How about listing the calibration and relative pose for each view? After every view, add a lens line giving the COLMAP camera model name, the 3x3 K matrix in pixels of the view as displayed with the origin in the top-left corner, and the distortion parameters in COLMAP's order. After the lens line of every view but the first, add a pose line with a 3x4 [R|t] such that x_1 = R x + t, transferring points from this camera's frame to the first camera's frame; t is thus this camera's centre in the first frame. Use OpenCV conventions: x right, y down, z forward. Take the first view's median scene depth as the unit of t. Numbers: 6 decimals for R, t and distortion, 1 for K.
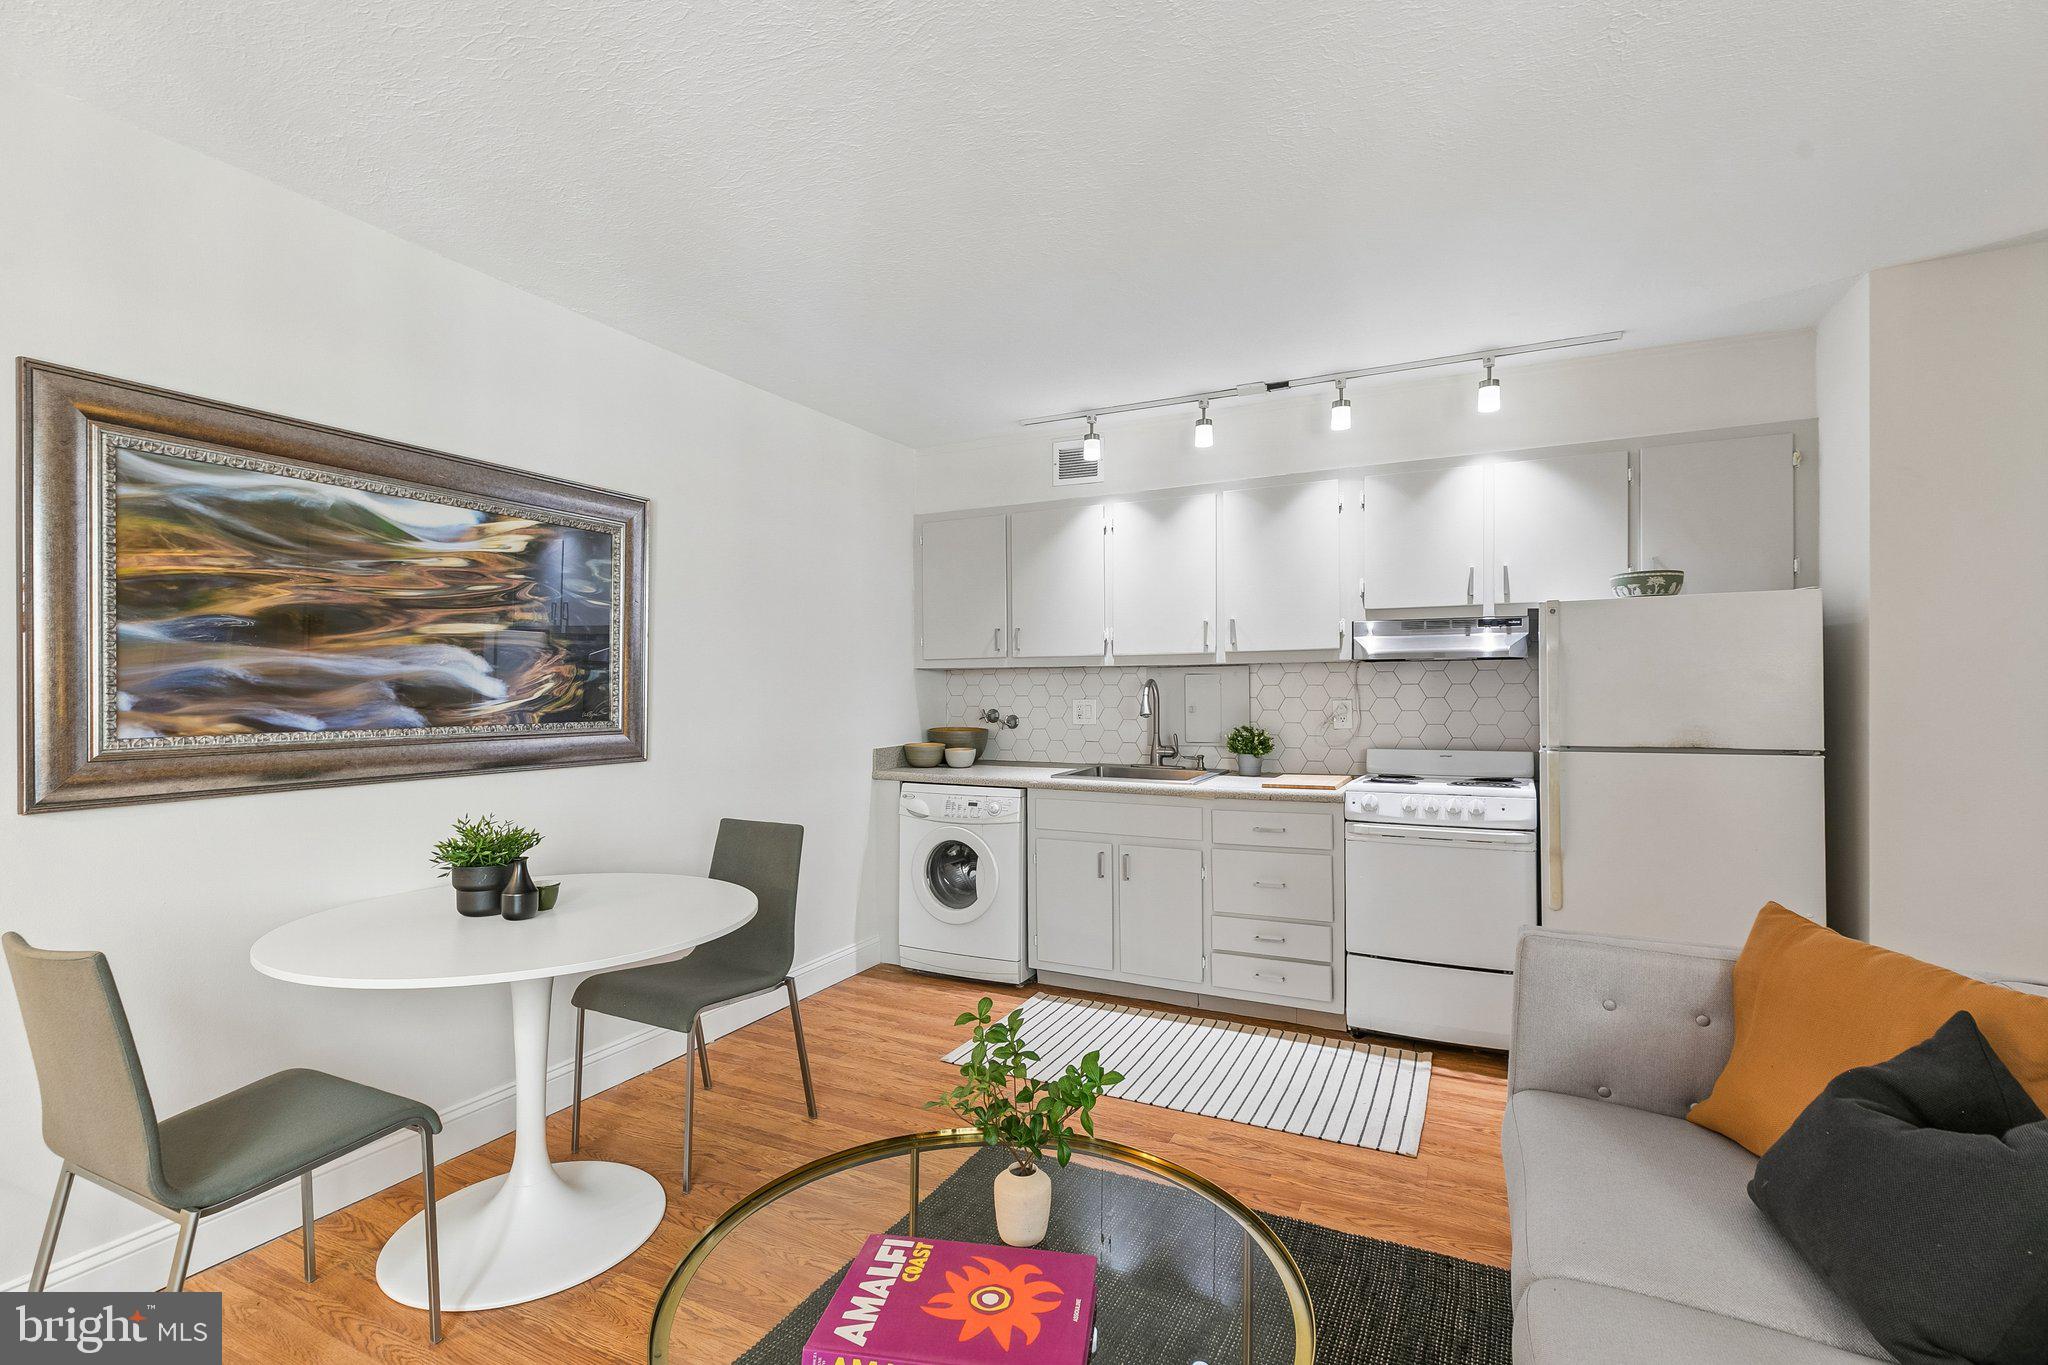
lens RADIAL K [[930.0, 0, 1021.0], [0, 930.0, 690.8], [0, 0, 1]] dist [-0.000326, 0.000023]
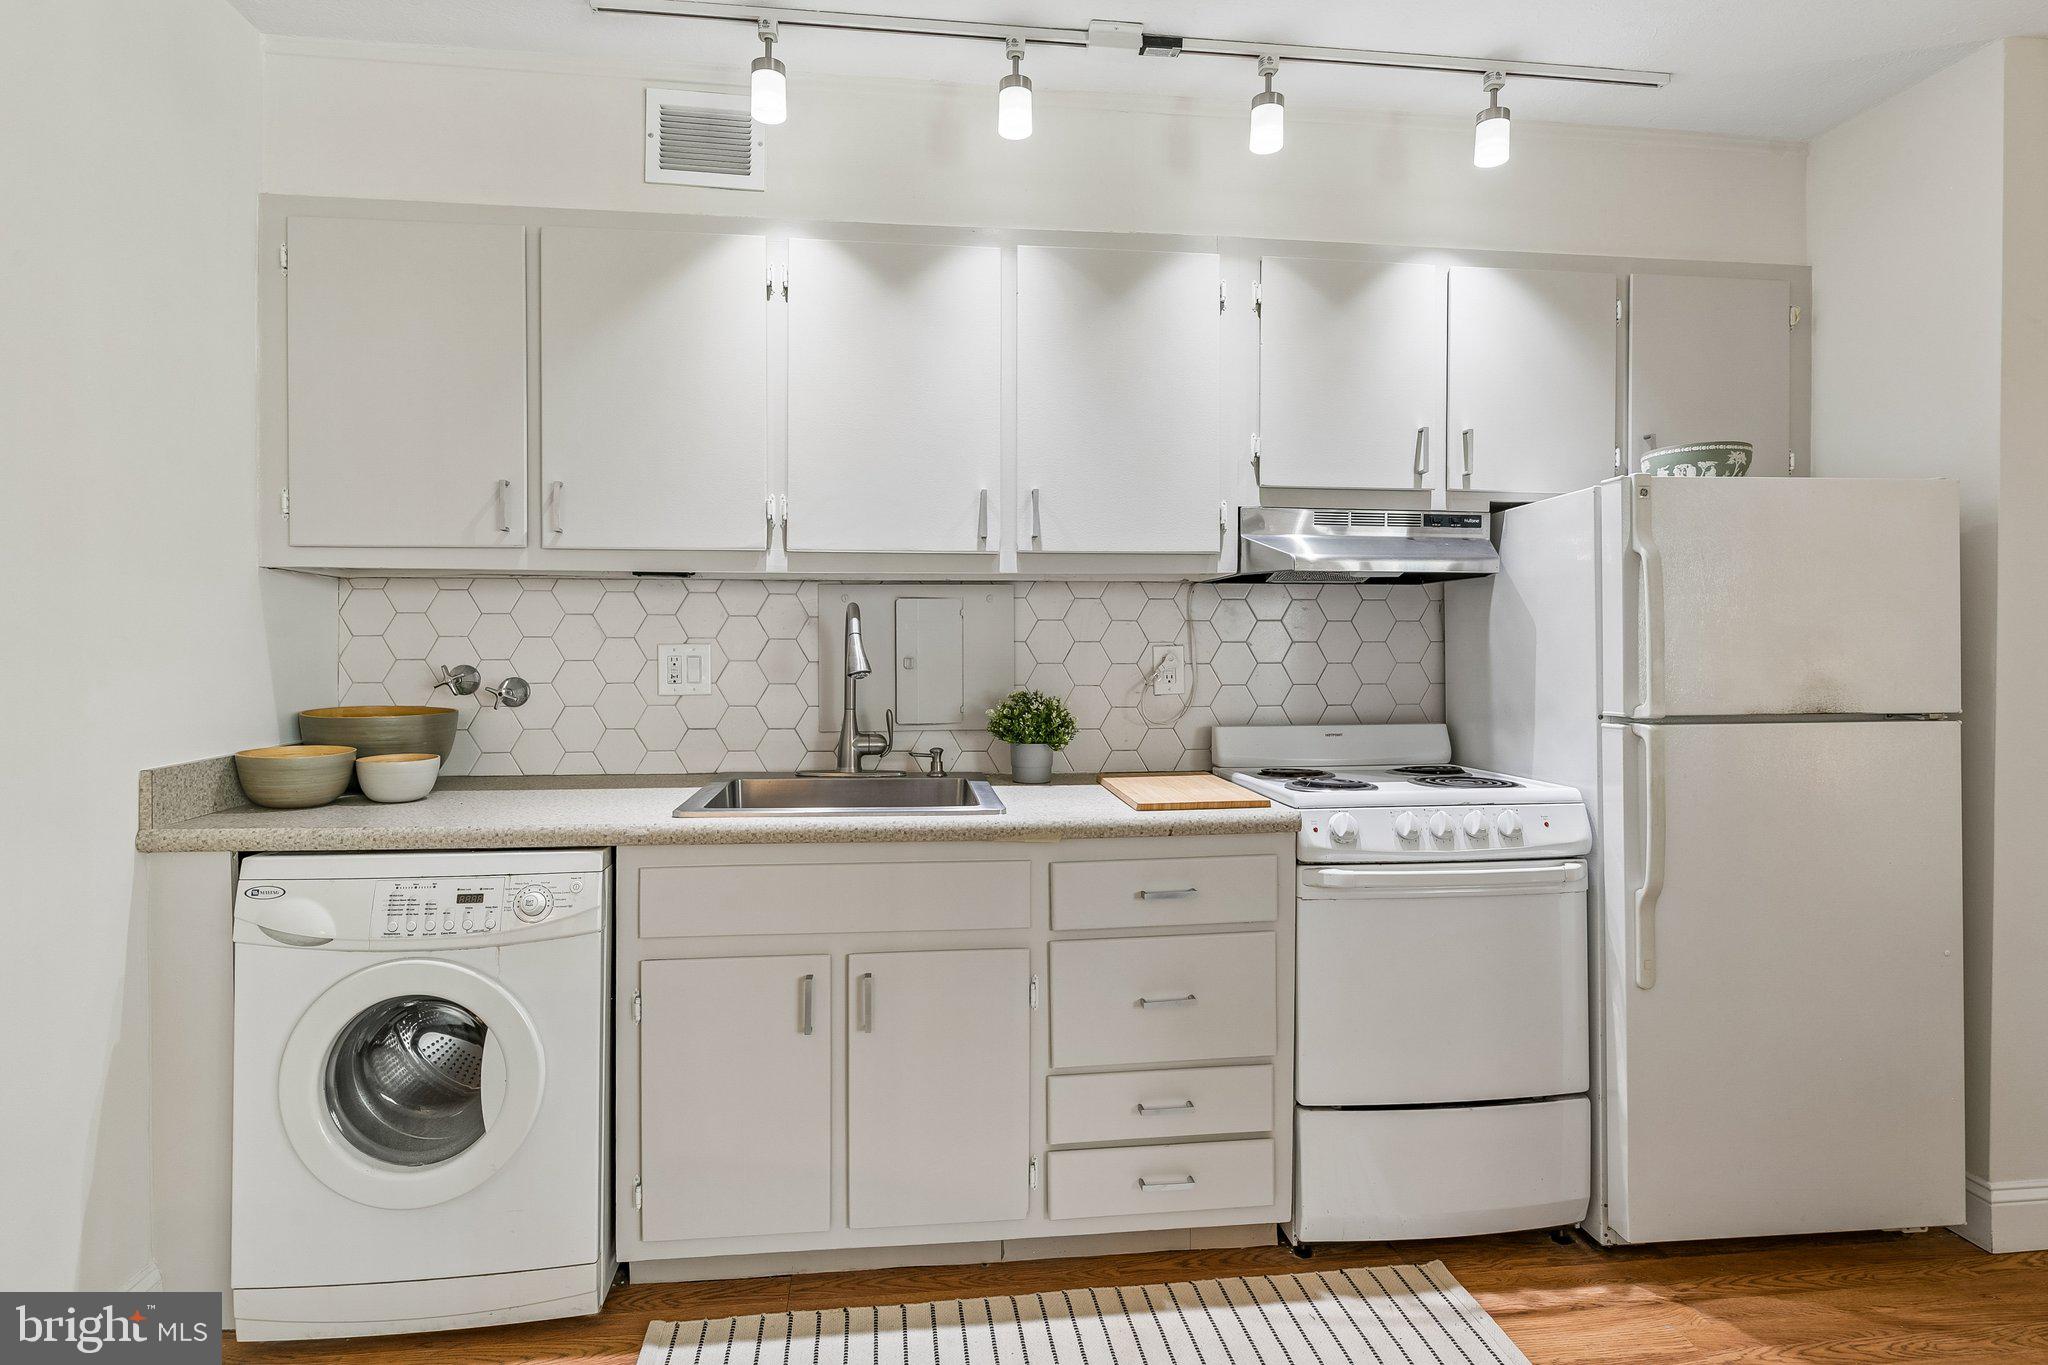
lens RADIAL K [[1051.3, 0, 1015.3], [0, 1051.3, 652.8], [0, 0, 1]] dist [-0.000425, -0.000067]
pose [[0.833558, 0.003614, 0.552421, -0.117791], [-0.004001, 0.999992, -0.000506, 0.016603], [-0.552418, -0.001789, 0.833565, 0.542889]]
